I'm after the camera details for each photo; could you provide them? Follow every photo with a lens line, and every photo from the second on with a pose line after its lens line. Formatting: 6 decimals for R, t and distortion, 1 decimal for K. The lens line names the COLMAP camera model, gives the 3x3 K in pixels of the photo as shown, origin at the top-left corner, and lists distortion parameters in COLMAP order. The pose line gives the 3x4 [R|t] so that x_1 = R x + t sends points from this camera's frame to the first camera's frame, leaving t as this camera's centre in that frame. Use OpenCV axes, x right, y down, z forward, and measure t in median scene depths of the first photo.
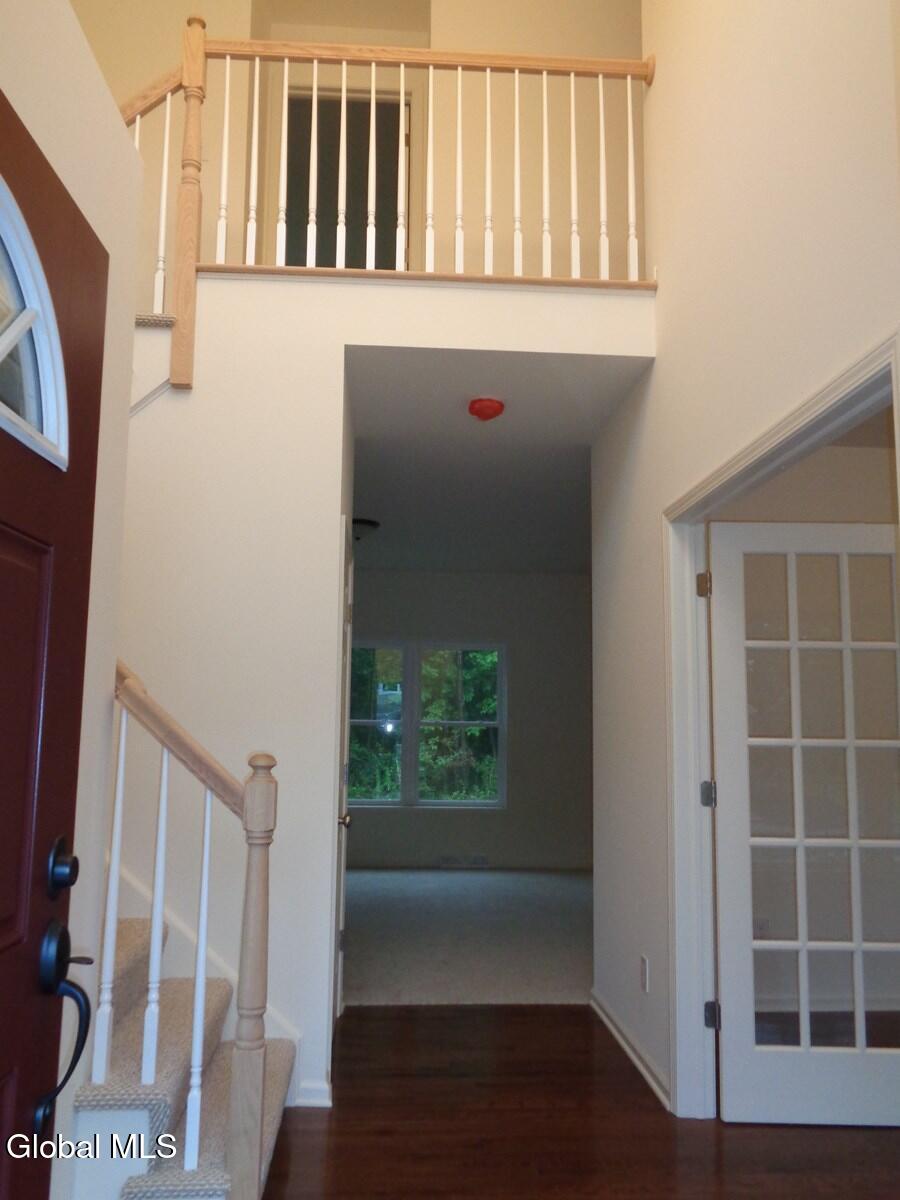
lens RADIAL K [[955.9, 0, 450.0], [0, 955.9, 600.0], [0, 0, 1]] dist [0.011952, 0.005993]
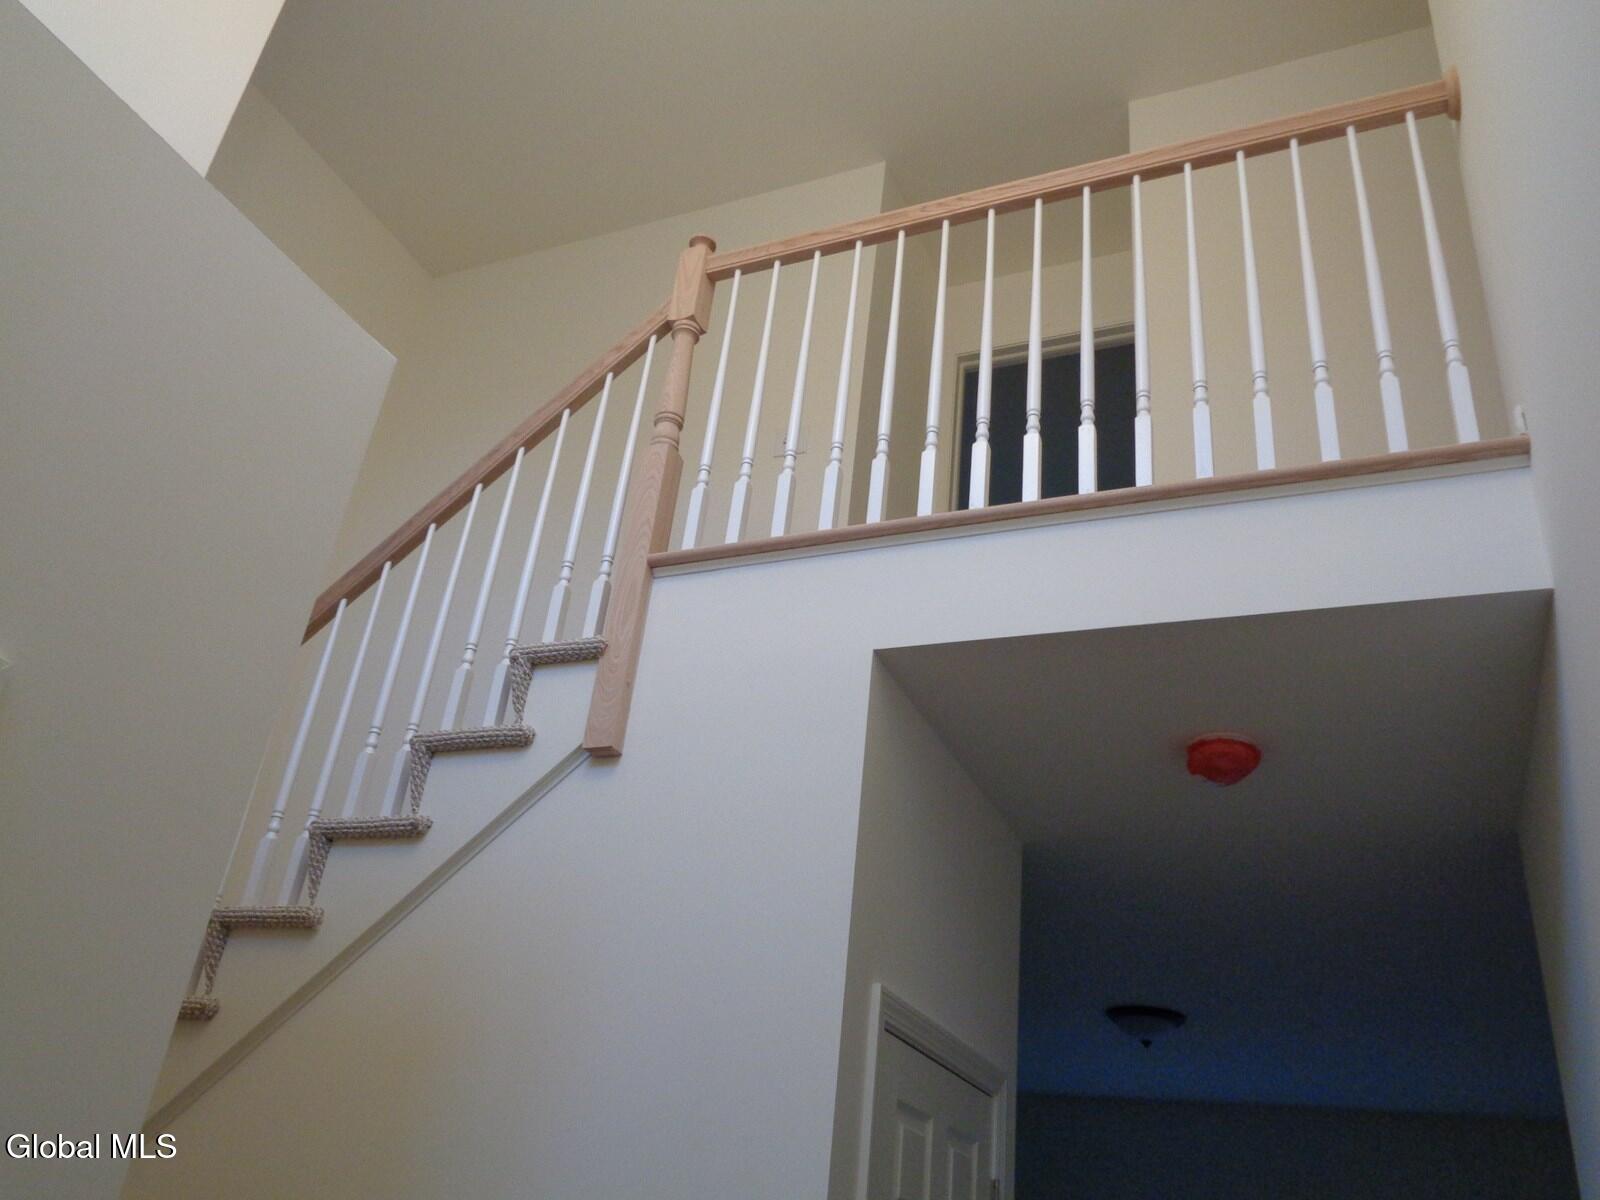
lens RADIAL K [[1274.5, 0, 800.0], [0, 1274.5, 600.0], [0, 0, 1]] dist [0.011952, 0.005993]
pose [[0.892517, -0.142406, -0.427941, 0.156175], [-0.036070, 0.923266, -0.382464, -0.019390], [0.449568, 0.356792, 0.818894, 0.381662]]
